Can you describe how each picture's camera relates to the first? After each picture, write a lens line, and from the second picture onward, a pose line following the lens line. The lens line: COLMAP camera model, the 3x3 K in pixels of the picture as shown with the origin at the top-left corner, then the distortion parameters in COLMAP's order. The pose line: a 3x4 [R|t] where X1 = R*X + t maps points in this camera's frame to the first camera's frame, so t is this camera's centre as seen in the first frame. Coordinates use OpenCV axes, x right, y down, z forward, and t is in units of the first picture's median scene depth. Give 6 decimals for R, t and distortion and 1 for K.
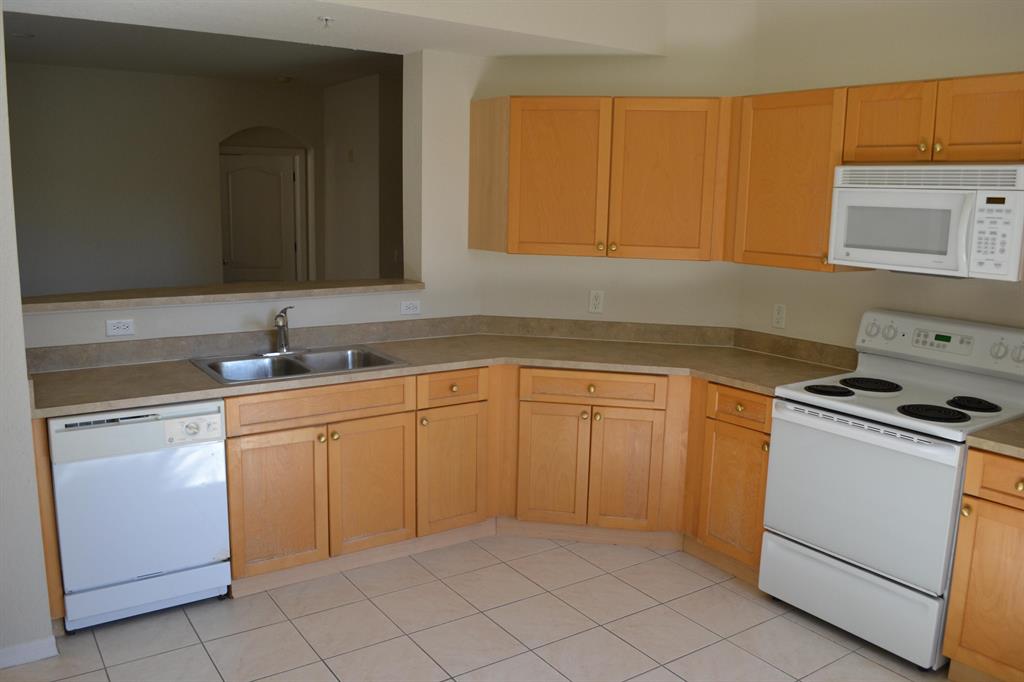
lens RADIAL K [[815.6, 0, 514.2], [0, 815.6, 344.5], [0, 0, 1]] dist [-0.076529, 0.005461]
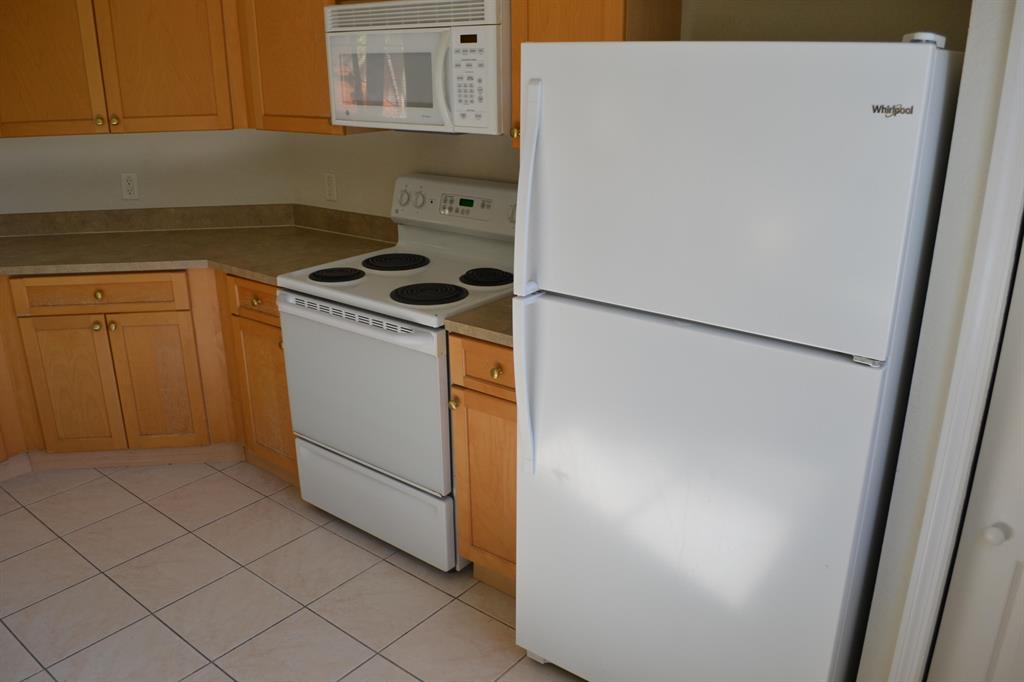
lens RADIAL K [[815.6, 0, 506.2], [0, 815.6, 344.6], [0, 0, 1]] dist [-0.076529, 0.005461]
pose [[0.961619, -0.120274, 0.246622, 0.314372], [0.078046, 0.981579, 0.174388, -0.006995], [-0.263053, -0.148447, 0.953292, 0.097088]]
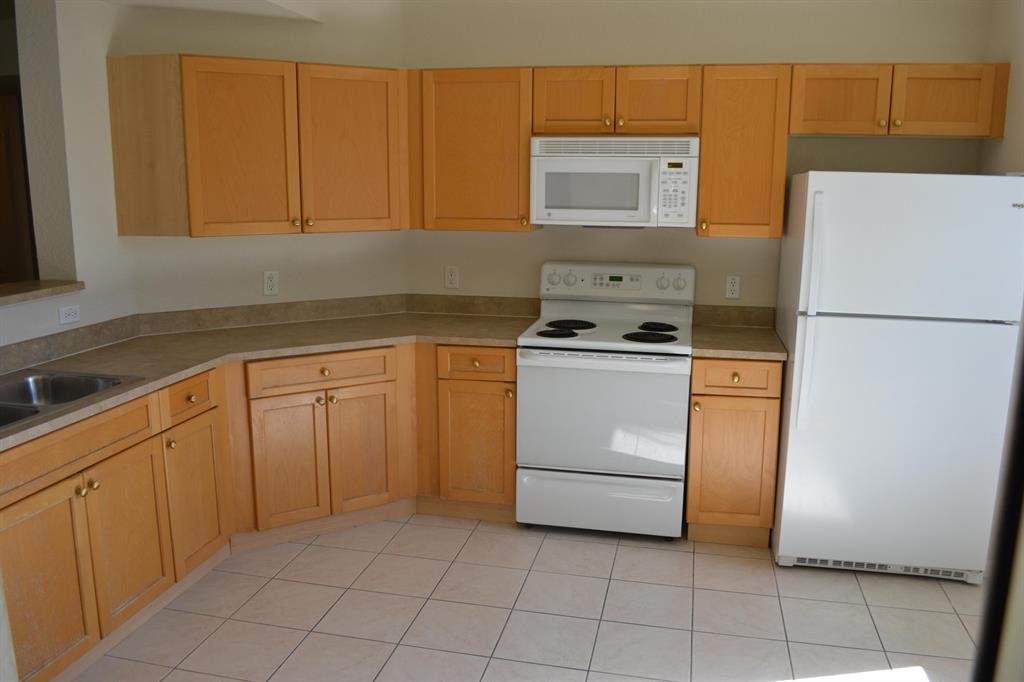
lens RADIAL K [[815.6, 0, 507.2], [0, 815.6, 346.7], [0, 0, 1]] dist [-0.076529, 0.005461]
pose [[0.739995, -0.152282, 0.655147, -0.393715], [0.129191, 0.988077, 0.083746, -0.029004], [-0.660089, 0.022667, 0.750845, 0.160164]]
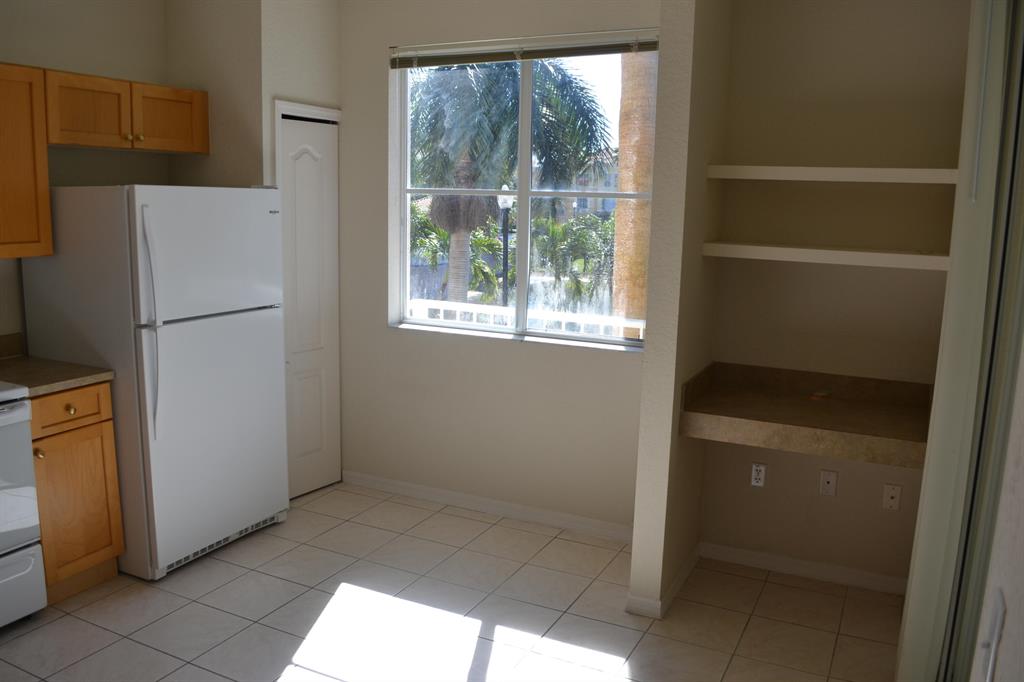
lens RADIAL K [[857.9, 0, 514.1], [0, 857.9, 331.2], [0, 0, 1]] dist [-0.011578, -0.001212]
pose [[-0.466938, -0.175137, 0.866773, -0.593584], [0.128042, 0.956471, 0.262238, -0.145985], [-0.874971, 0.233432, -0.424188, 0.679013]]
